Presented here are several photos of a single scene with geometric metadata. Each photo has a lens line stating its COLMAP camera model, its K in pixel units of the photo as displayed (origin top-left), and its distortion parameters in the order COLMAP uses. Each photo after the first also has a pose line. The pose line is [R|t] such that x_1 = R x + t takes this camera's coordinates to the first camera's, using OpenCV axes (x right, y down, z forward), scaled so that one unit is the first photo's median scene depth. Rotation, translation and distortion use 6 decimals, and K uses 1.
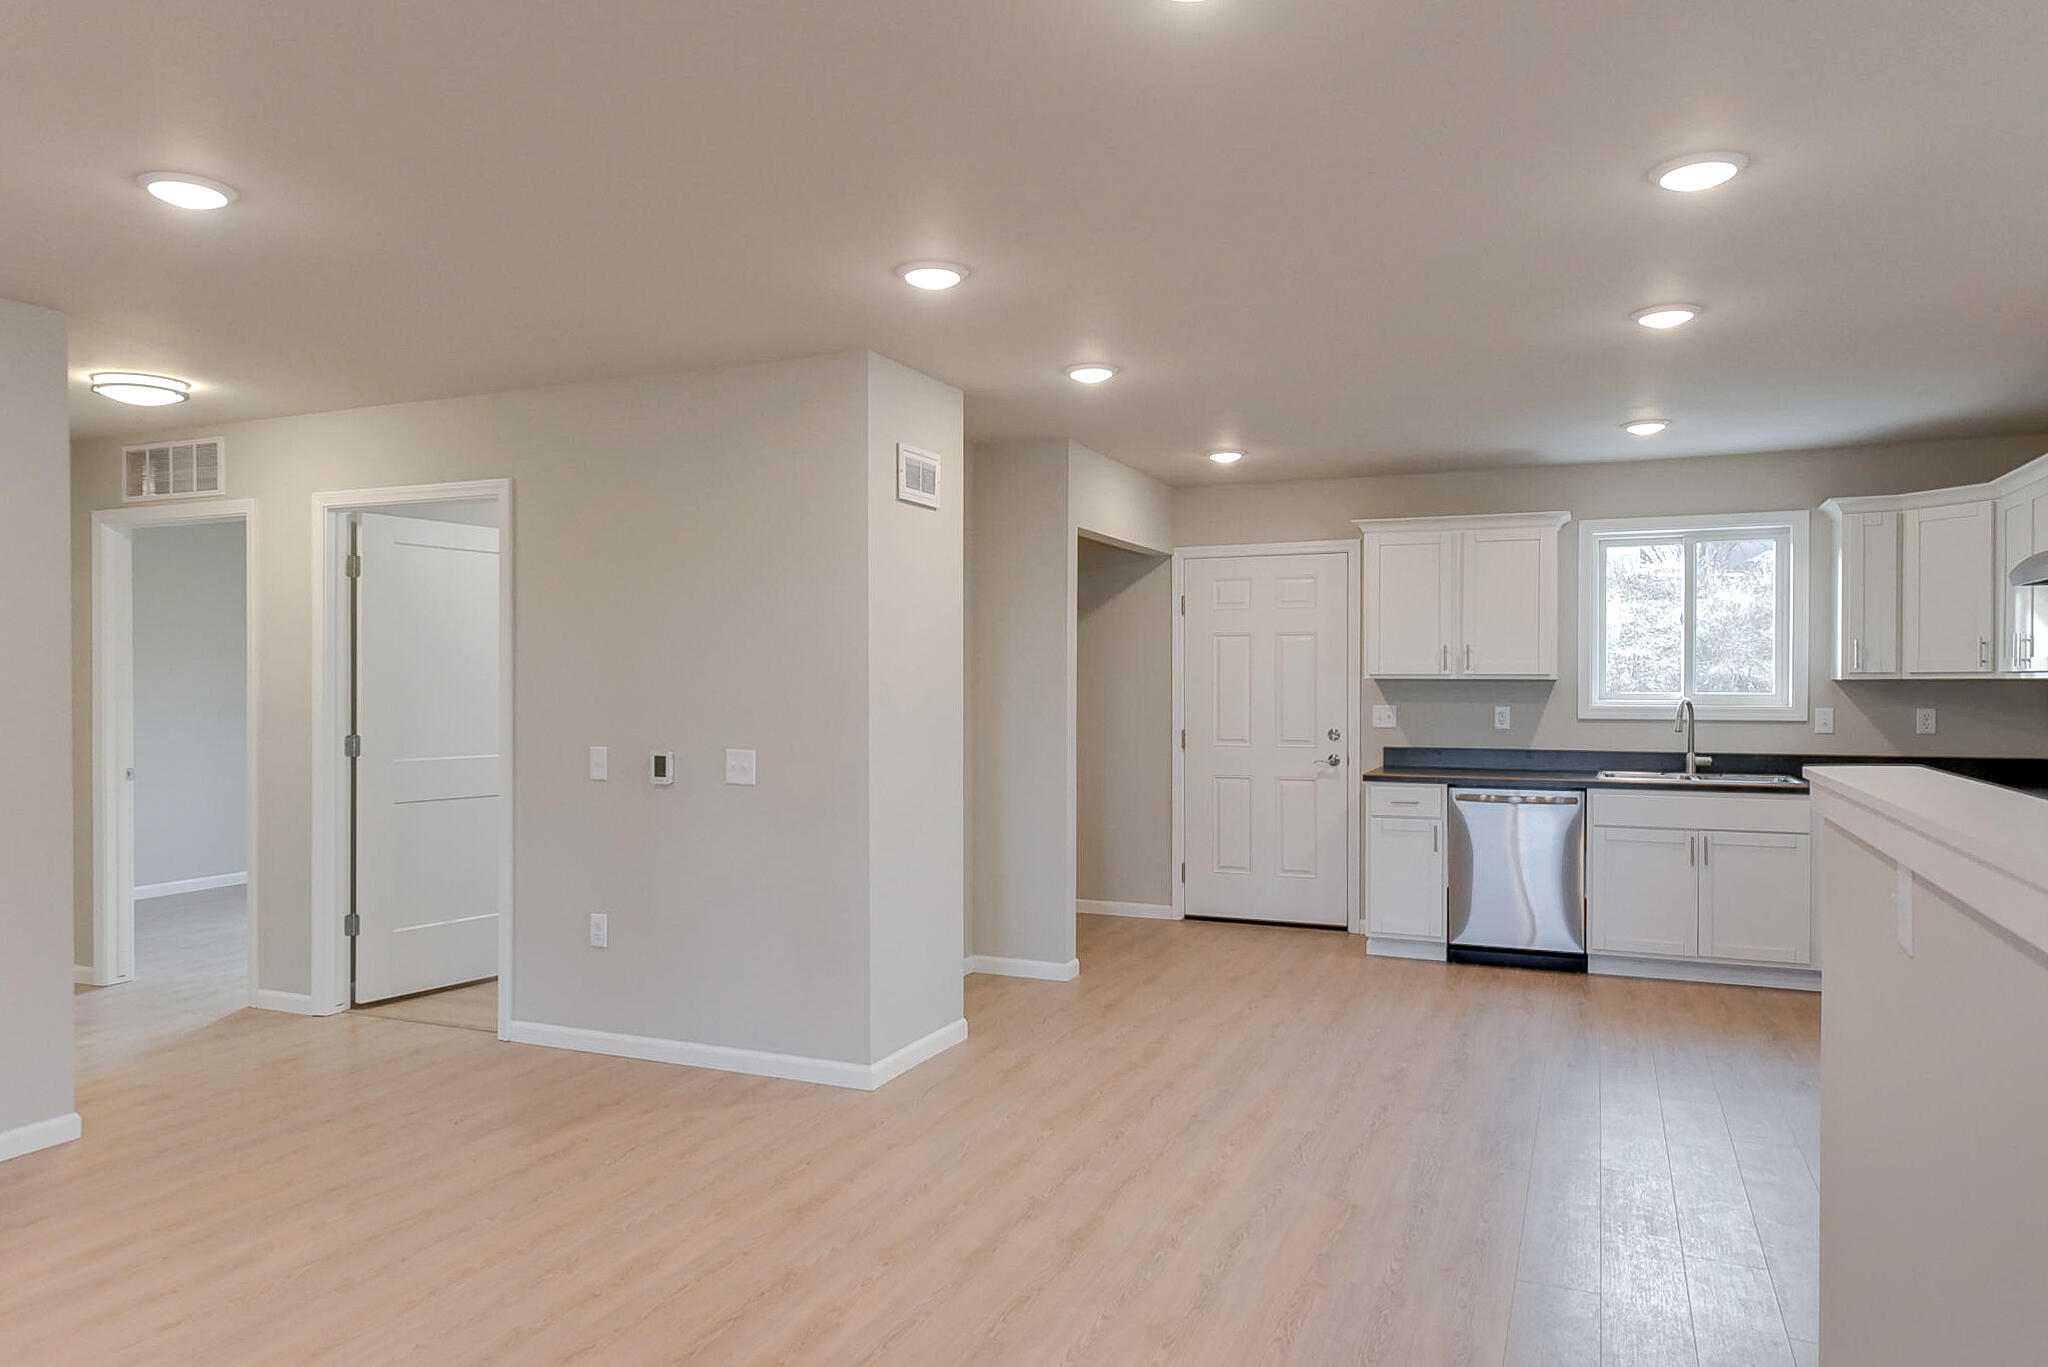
lens RADIAL K [[1348.0, 0, 1017.4], [0, 1348.0, 701.2], [0, 0, 1]] dist [0.004973, 0.002244]
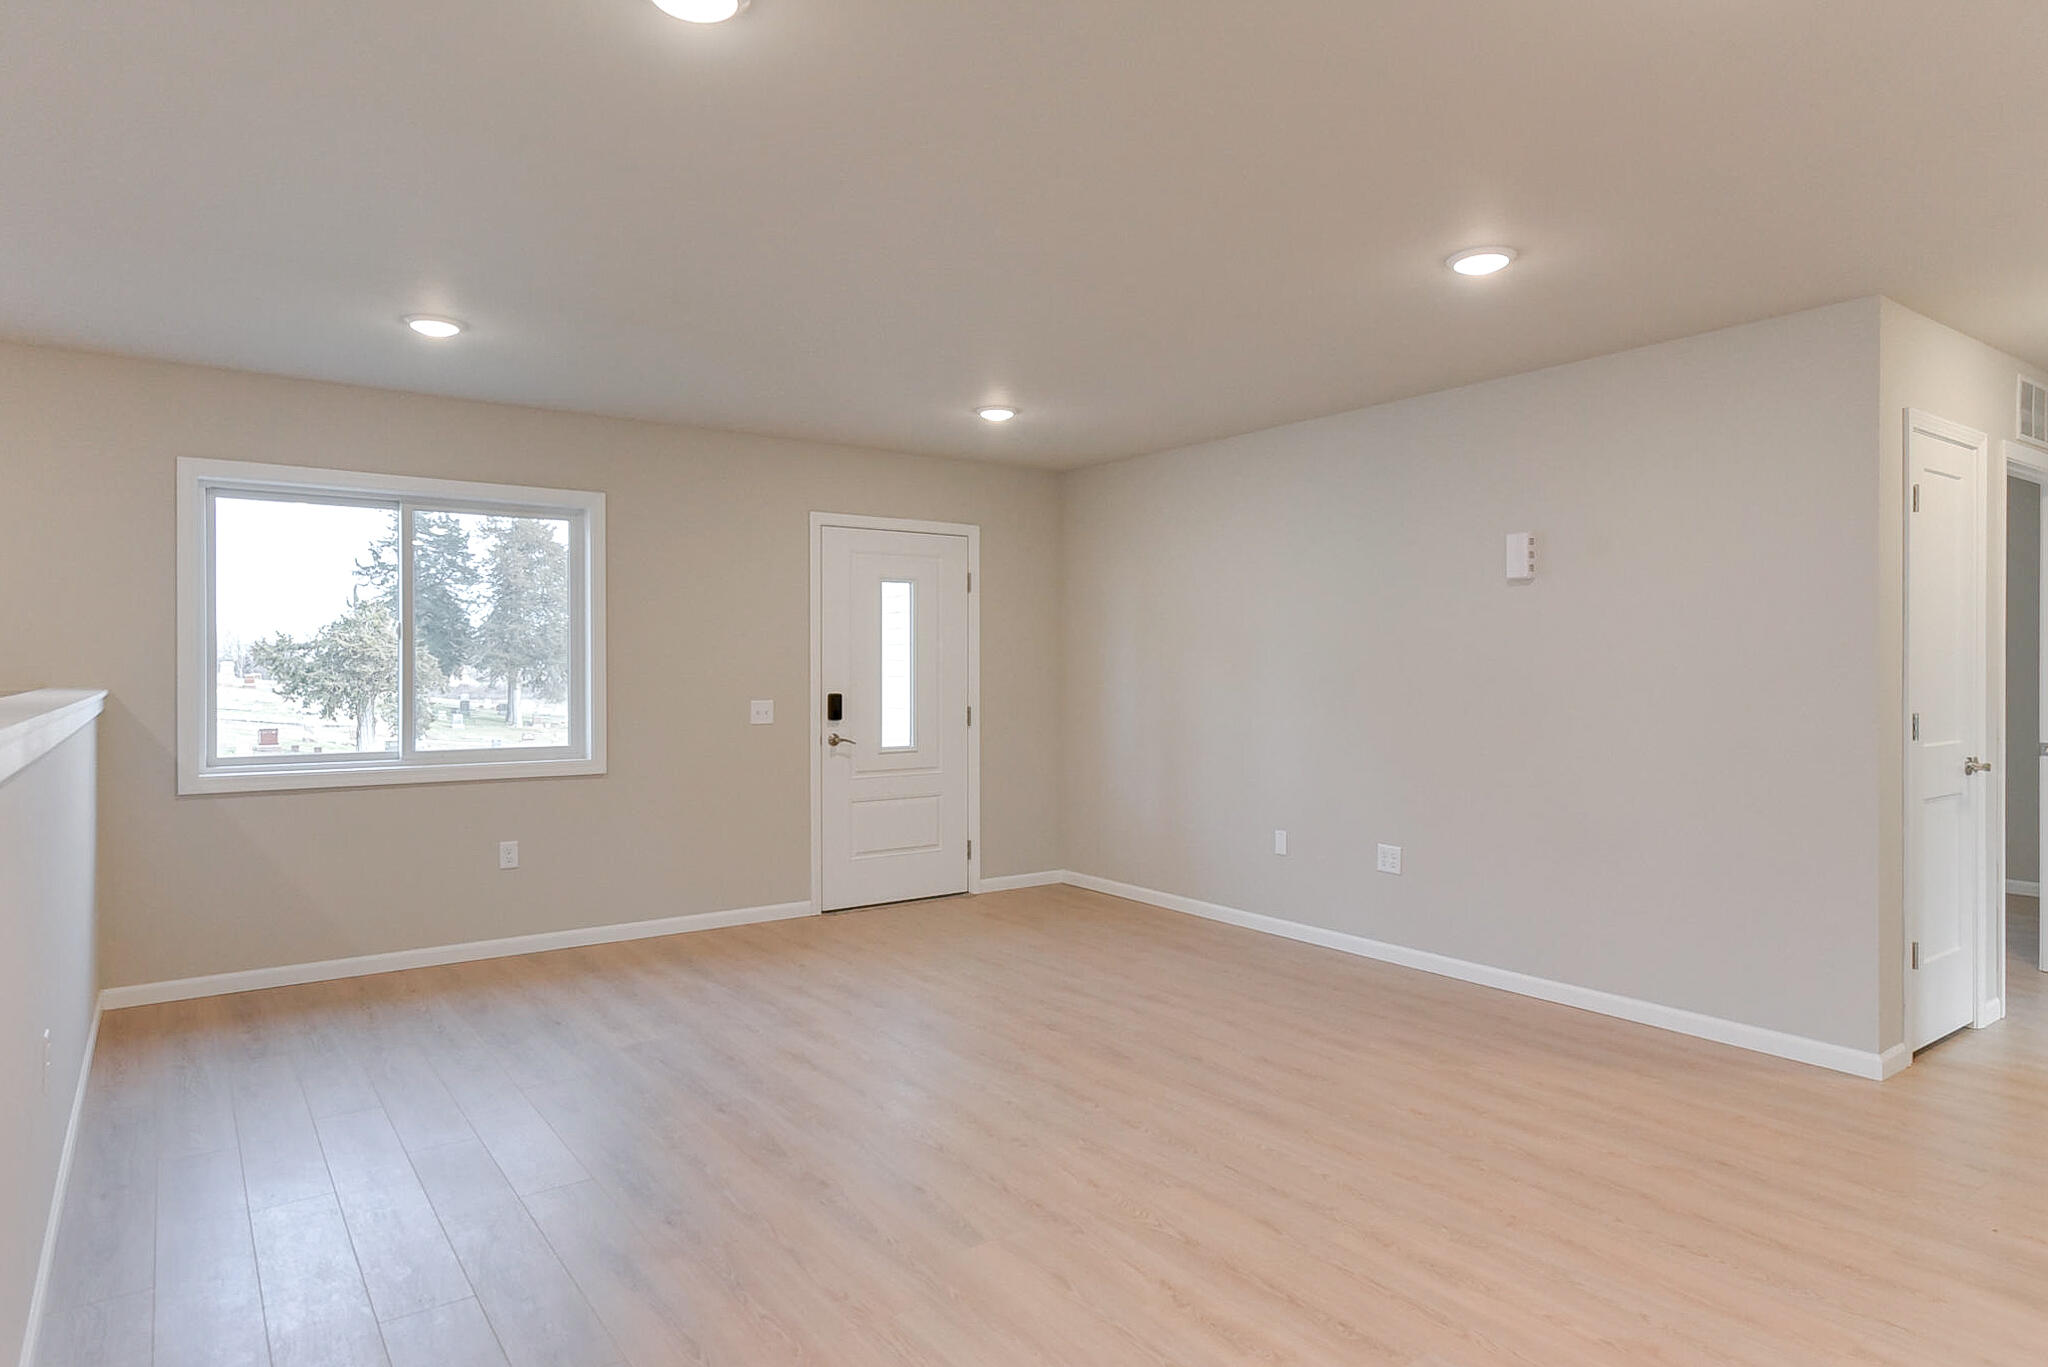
lens RADIAL K [[1197.1, 0, 1032.7], [0, 1197.1, 663.0], [0, 0, 1]] dist [0.004849, -0.000777]
pose [[-0.507080, 0.000340, -0.861899, 0.279789], [-0.009840, 0.999932, 0.006183, 0.000366], [0.861843, 0.011617, -0.507043, 0.573356]]
